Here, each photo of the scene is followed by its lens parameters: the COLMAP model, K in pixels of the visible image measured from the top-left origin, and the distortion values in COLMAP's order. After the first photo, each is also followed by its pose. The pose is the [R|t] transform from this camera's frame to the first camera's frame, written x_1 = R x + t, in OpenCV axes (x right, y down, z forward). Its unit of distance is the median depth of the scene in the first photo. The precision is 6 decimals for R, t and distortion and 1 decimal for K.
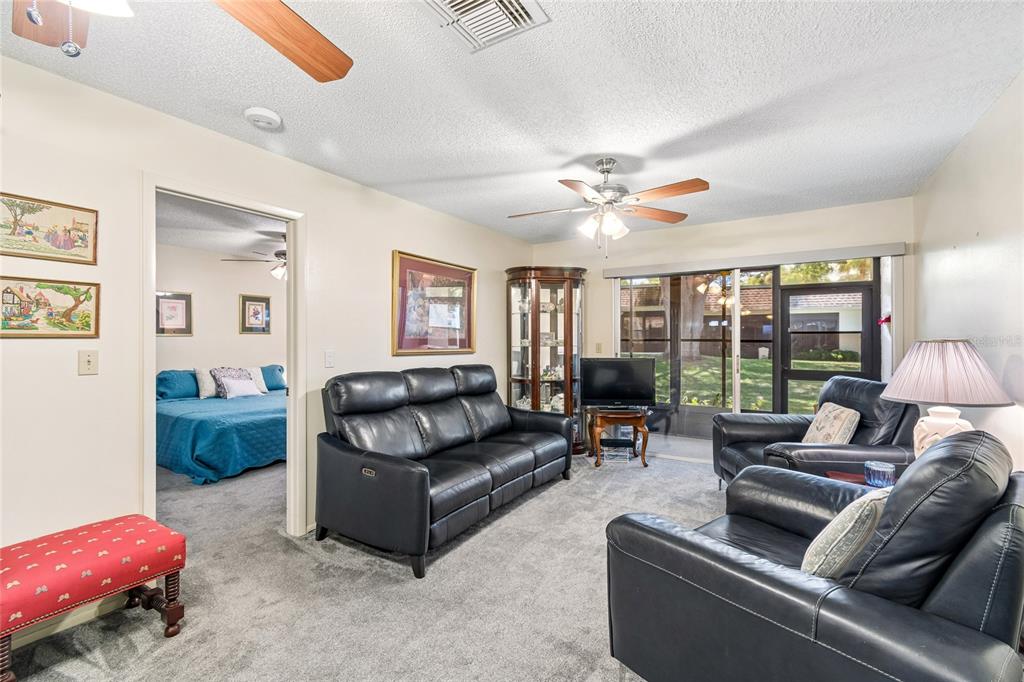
lens RADIAL K [[452.7, 0, 511.3], [0, 452.7, 336.9], [0, 0, 1]] dist [0.005066, 0.000229]
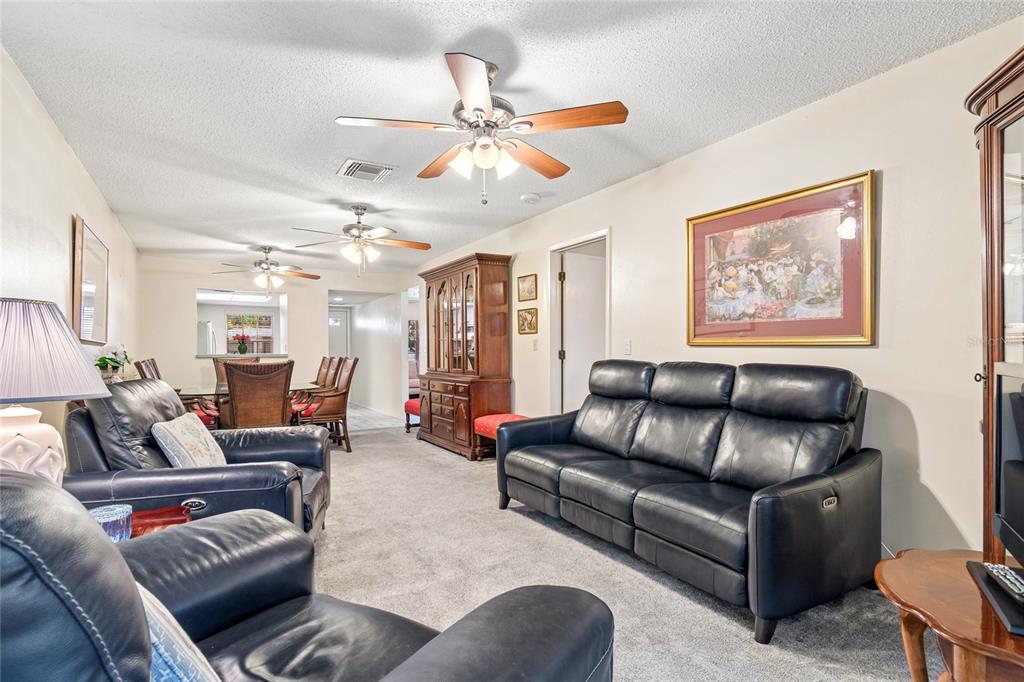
lens RADIAL K [[511.2, 0, 511.4], [0, 511.2, 346.8], [0, 0, 1]] dist [-0.000165, -0.000075]
pose [[-0.452555, -0.001275, -0.891736, 1.048270], [0.012168, 0.999897, -0.007605, 0.067049], [0.891653, -0.014292, -0.452493, 1.620449]]
